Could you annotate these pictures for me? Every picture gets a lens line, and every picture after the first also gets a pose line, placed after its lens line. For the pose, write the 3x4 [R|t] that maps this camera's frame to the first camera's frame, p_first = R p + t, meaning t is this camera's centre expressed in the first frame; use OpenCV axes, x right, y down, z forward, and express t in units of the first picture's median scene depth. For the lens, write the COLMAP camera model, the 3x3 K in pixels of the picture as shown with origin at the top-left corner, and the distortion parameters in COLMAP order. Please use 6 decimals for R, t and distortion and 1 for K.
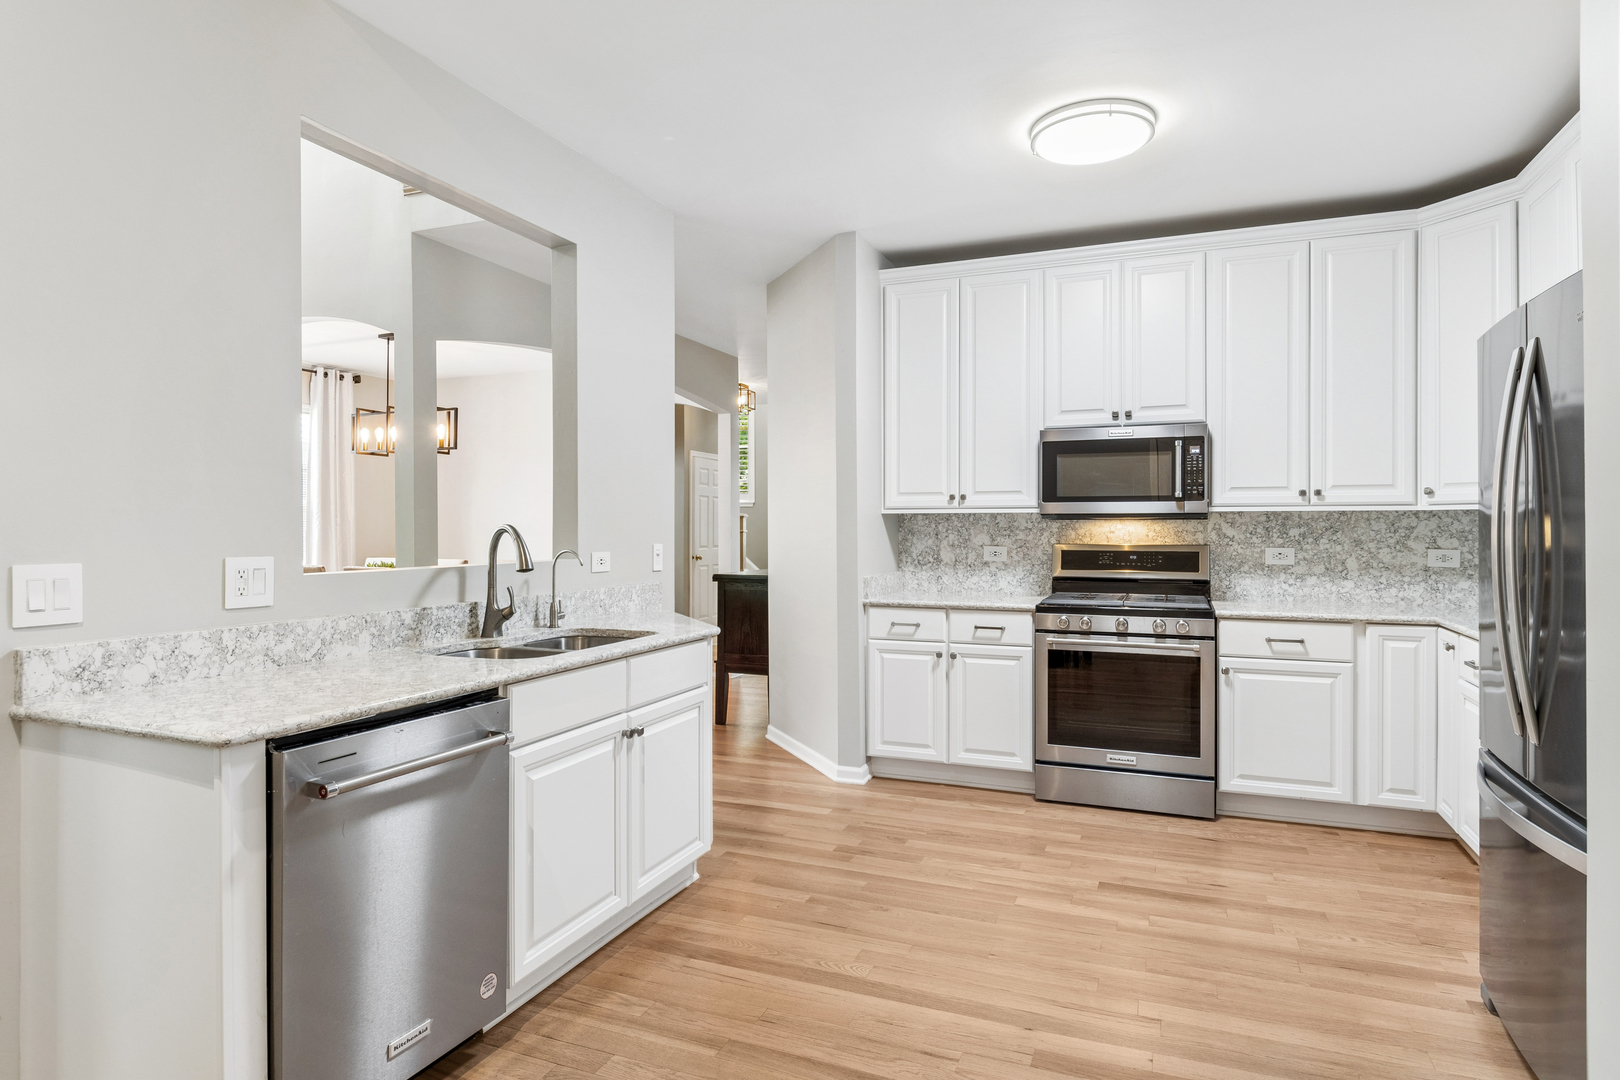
lens RADIAL K [[888.2, 0, 814.6], [0, 888.2, 536.3], [0, 0, 1]] dist [-0.003501, -0.001650]
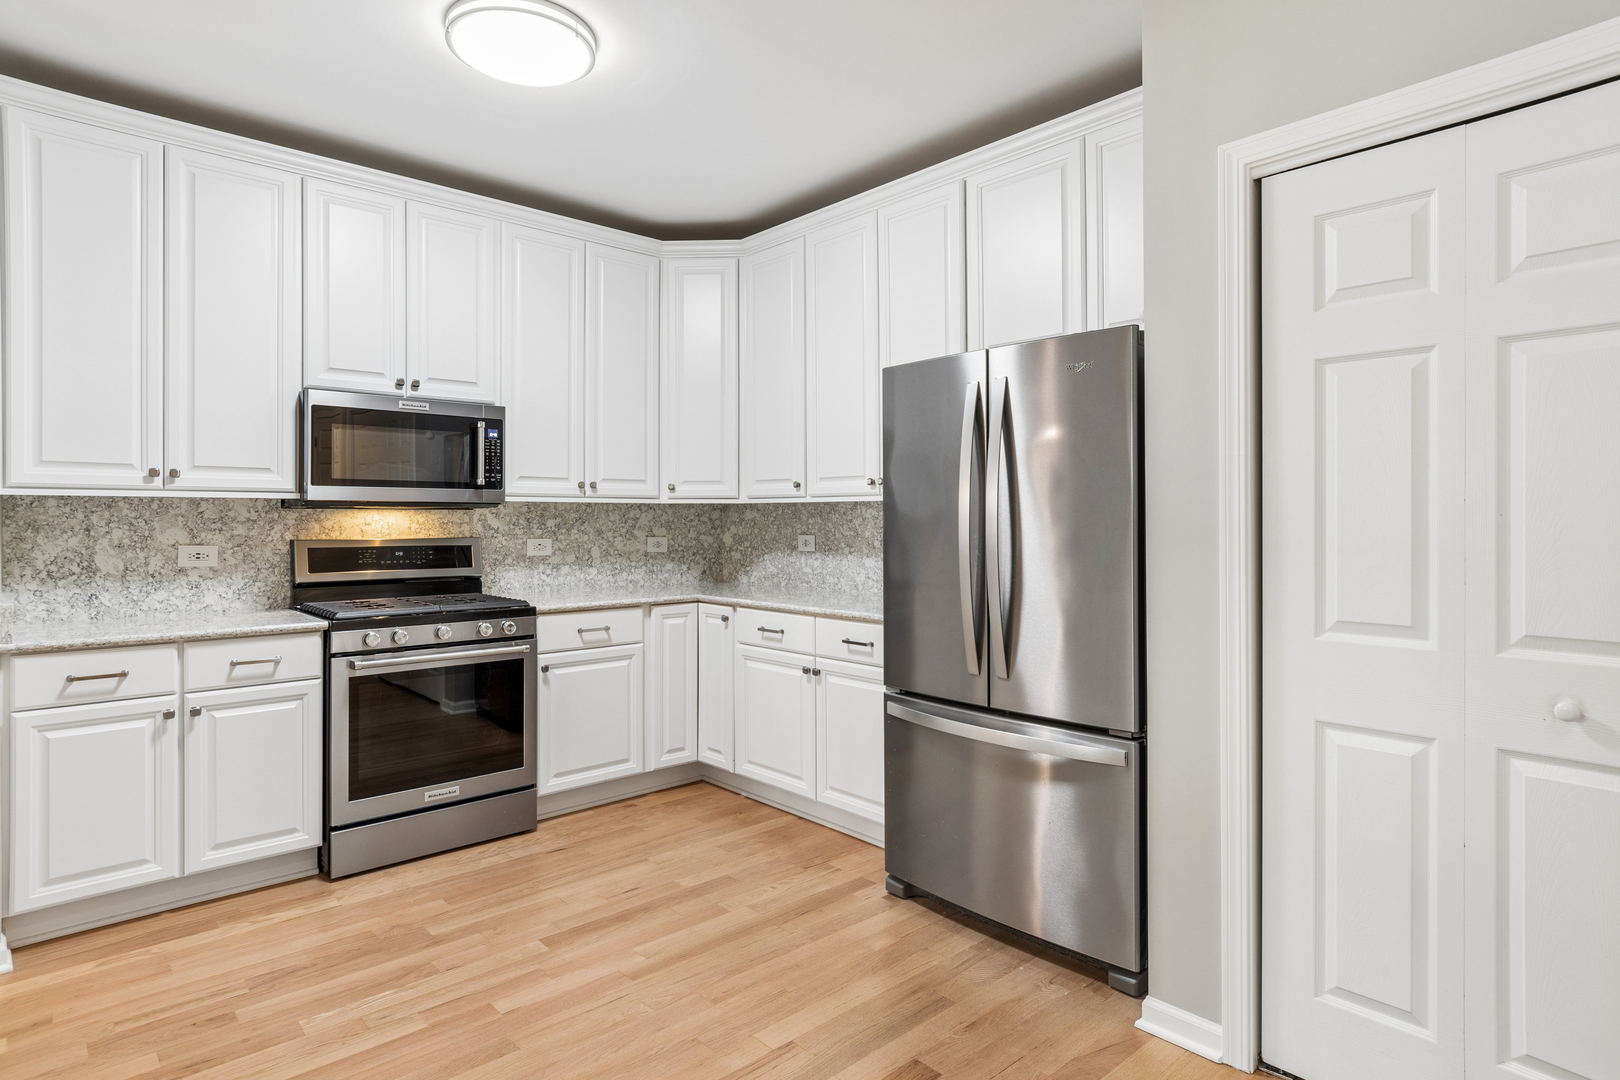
lens RADIAL K [[873.5, 0, 809.2], [0, 873.5, 524.7], [0, 0, 1]] dist [0.011958, -0.003137]
pose [[0.449552, -0.007316, 0.893224, -0.230646], [0.008955, 0.999953, 0.003684, -0.003894], [-0.893209, 0.006343, 0.449596, 0.300039]]
